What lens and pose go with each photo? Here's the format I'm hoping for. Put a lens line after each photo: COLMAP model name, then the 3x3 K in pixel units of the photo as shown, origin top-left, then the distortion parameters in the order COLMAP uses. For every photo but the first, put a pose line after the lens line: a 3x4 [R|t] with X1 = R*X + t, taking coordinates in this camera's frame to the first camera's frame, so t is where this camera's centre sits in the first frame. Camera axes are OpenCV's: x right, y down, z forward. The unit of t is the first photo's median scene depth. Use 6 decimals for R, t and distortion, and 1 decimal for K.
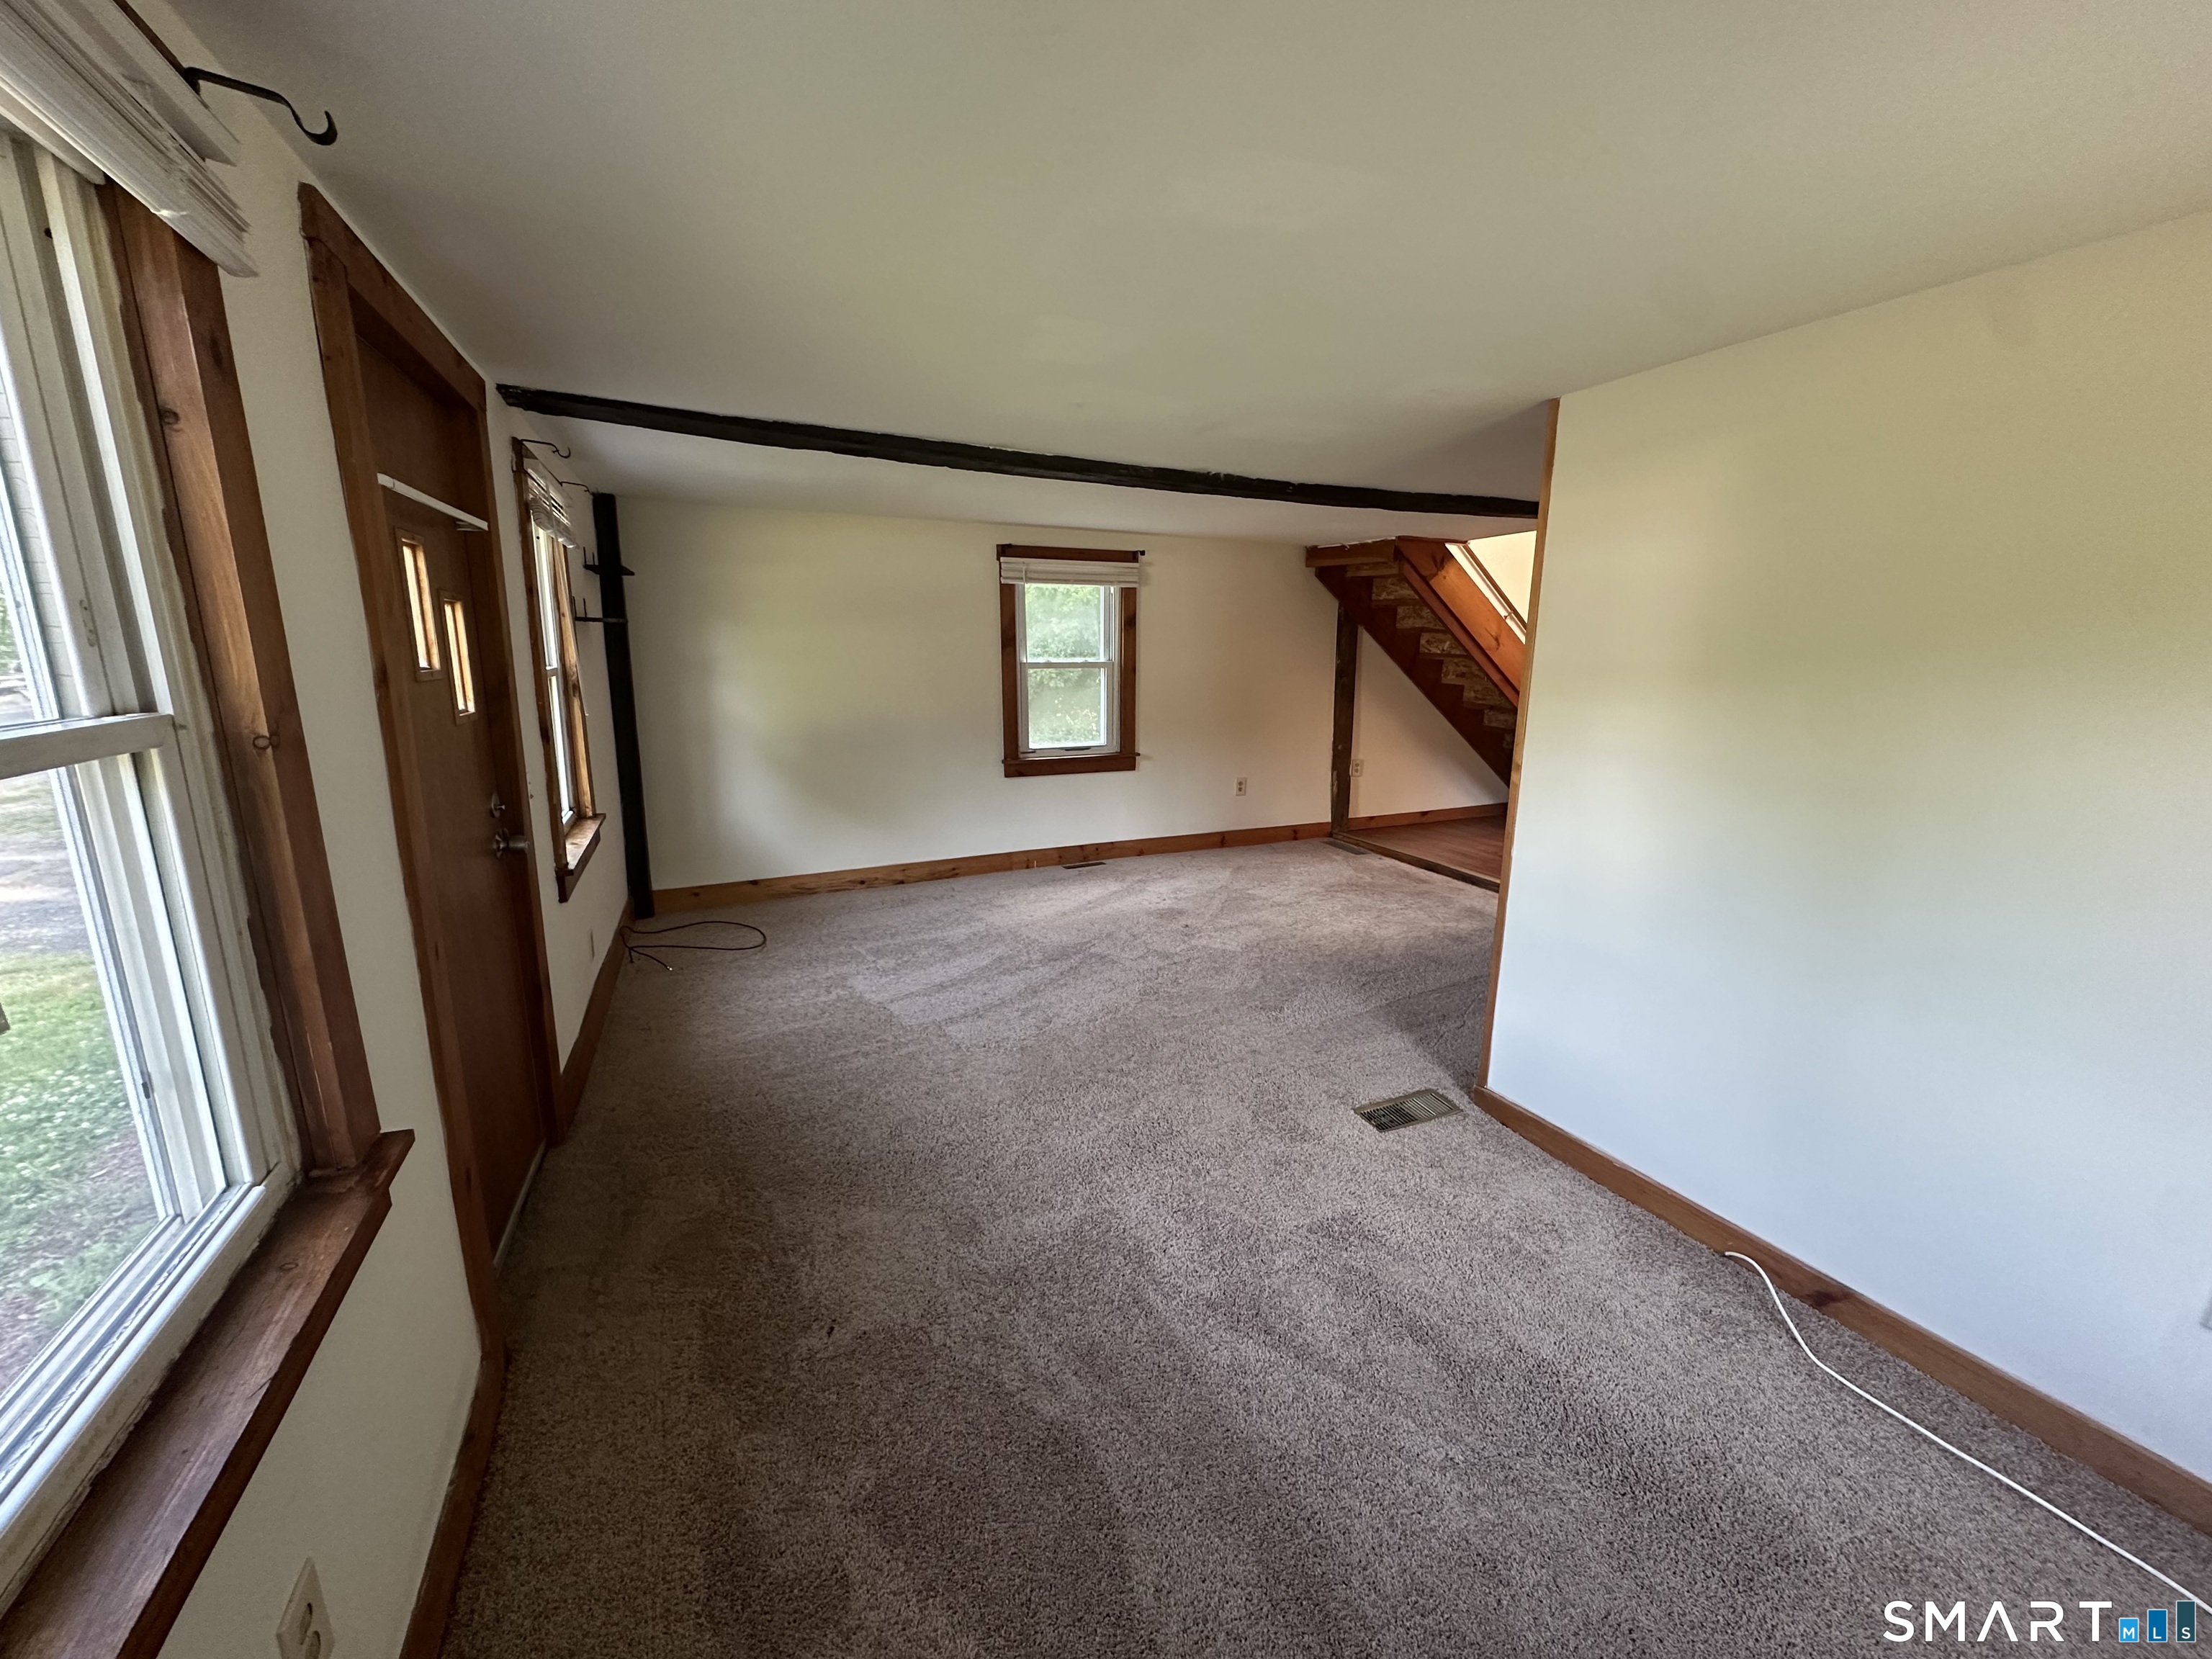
lens RADIAL K [[894.2, 0, 1106.0], [0, 894.2, 829.5], [0, 0, 1]] dist [0.000427, 0.000048]
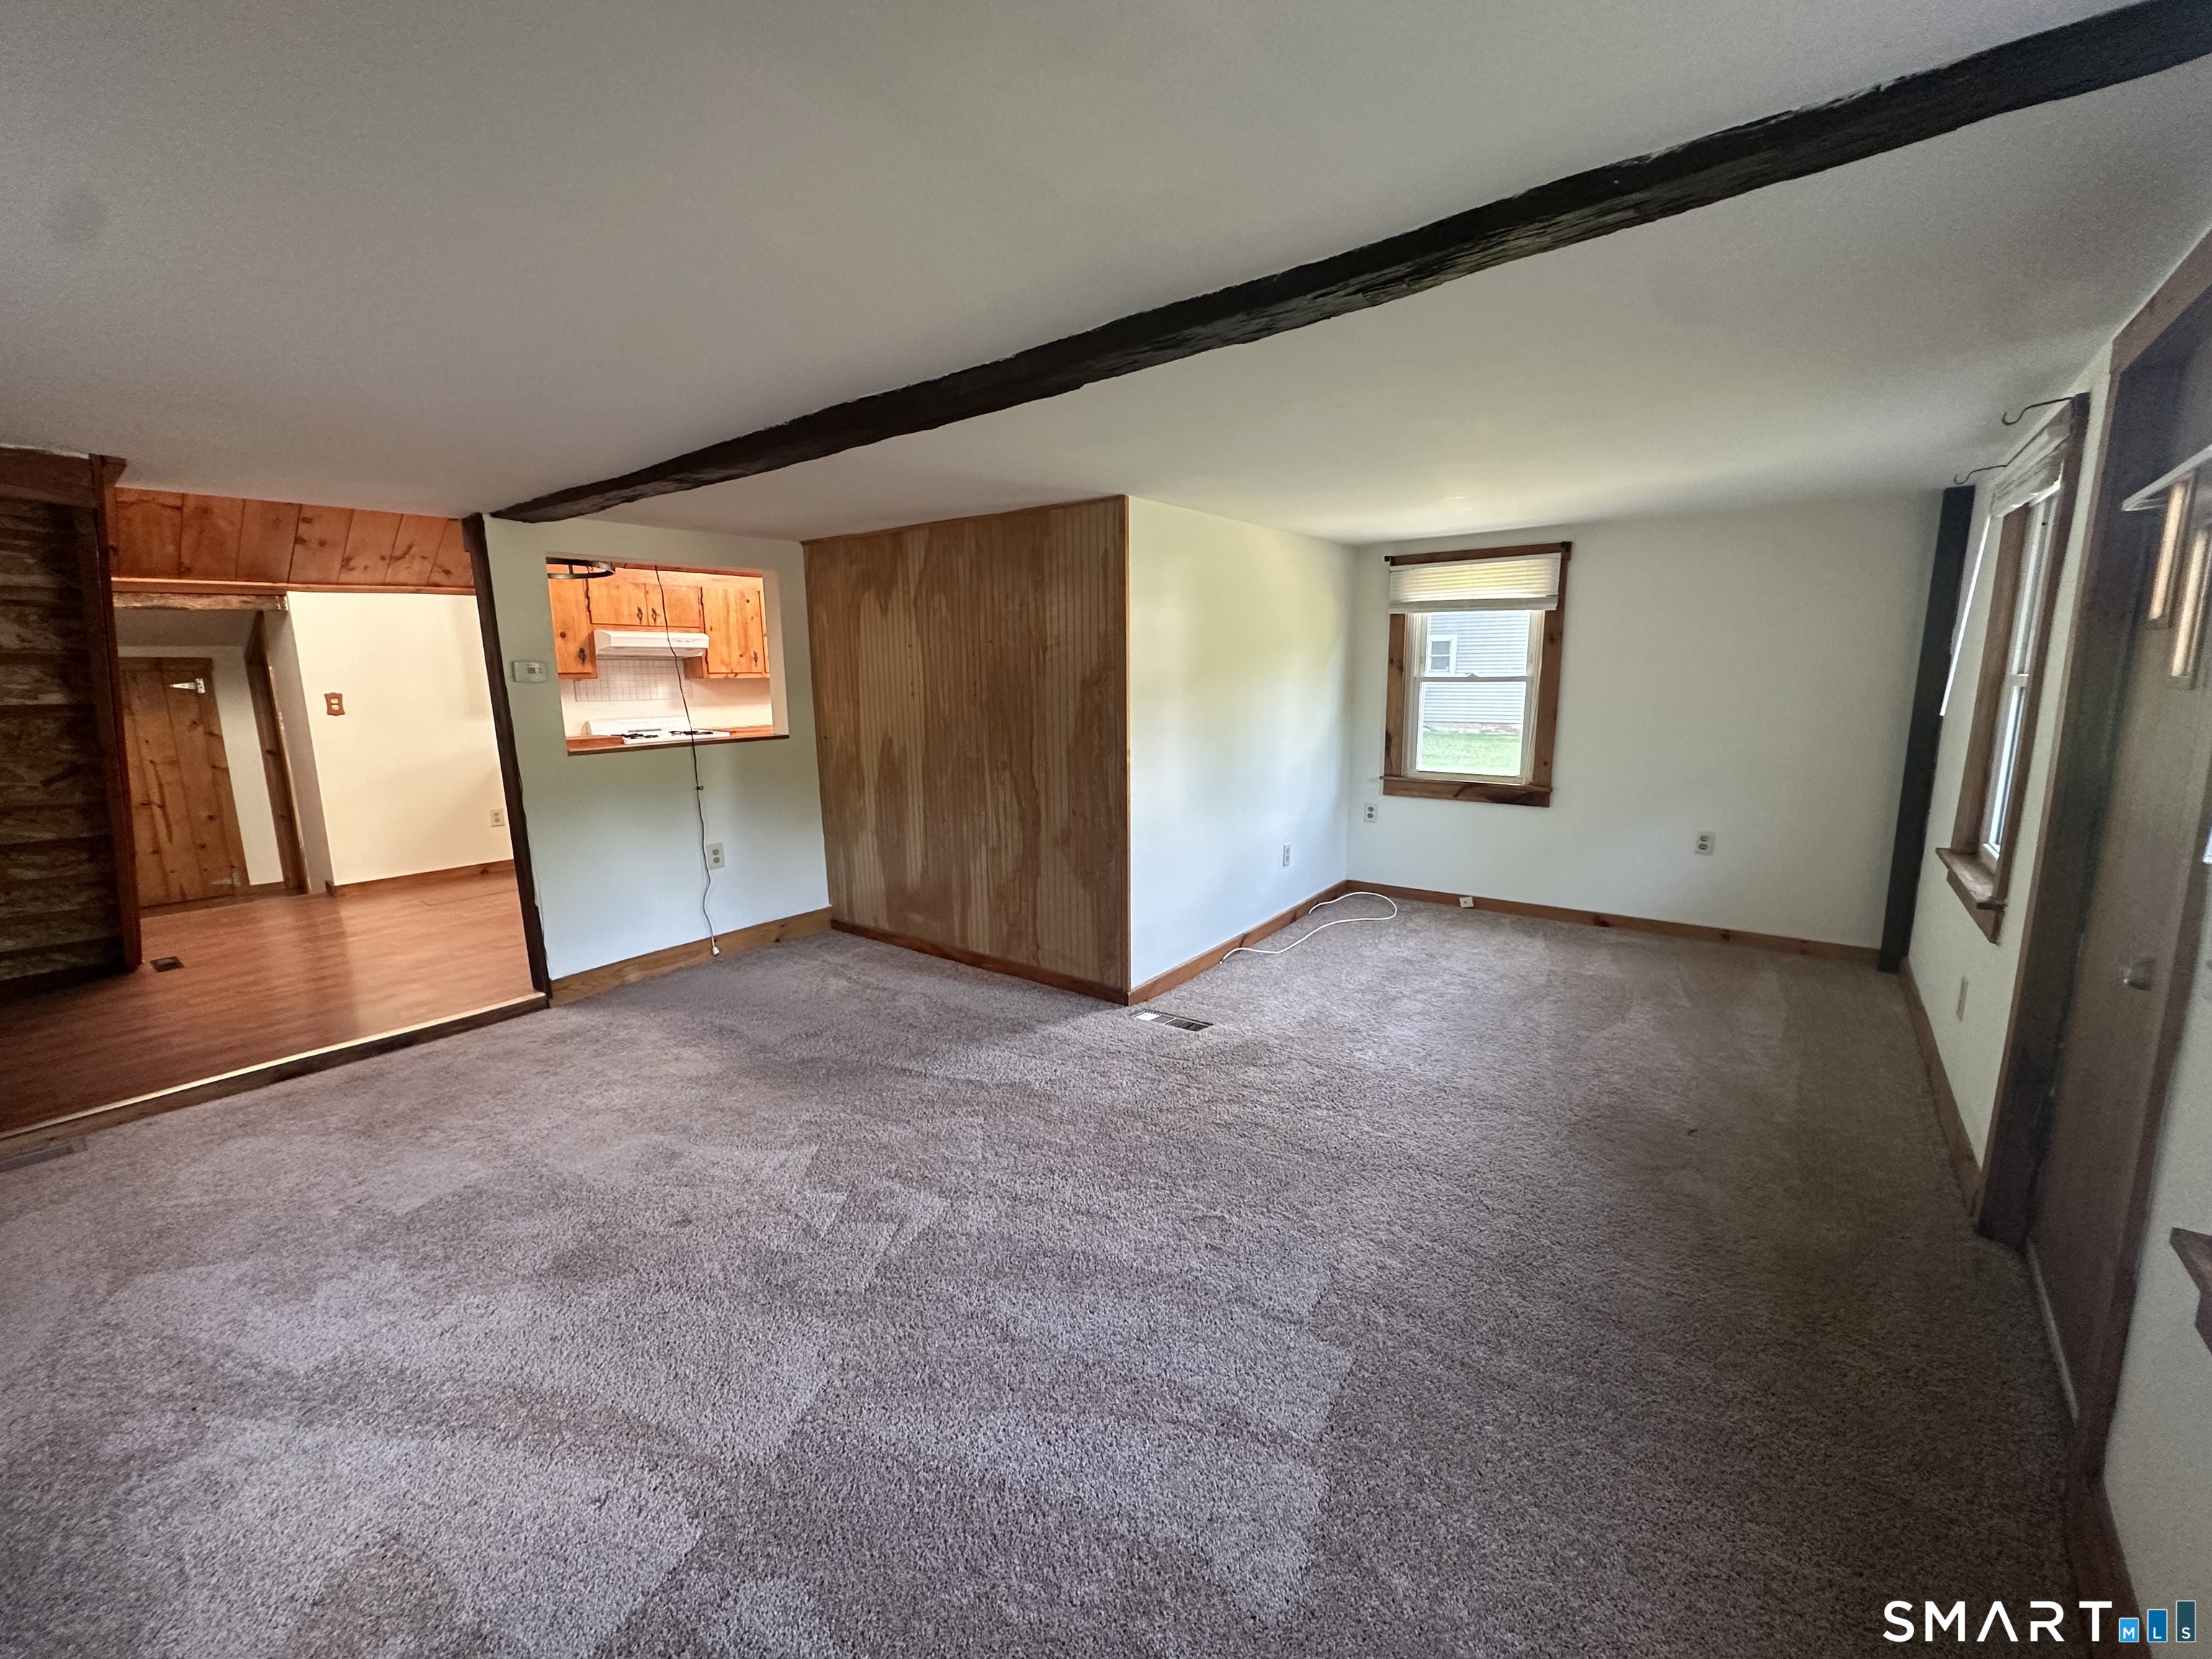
lens RADIAL K [[894.2, 0, 1106.0], [0, 894.2, 829.5], [0, 0, 1]] dist [0.000427, 0.000048]
pose [[-0.468116, -0.152597, 0.870391, -0.519490], [0.188309, 0.945126, 0.266977, -0.233460], [-0.863369, 0.288879, -0.413693, 1.125983]]
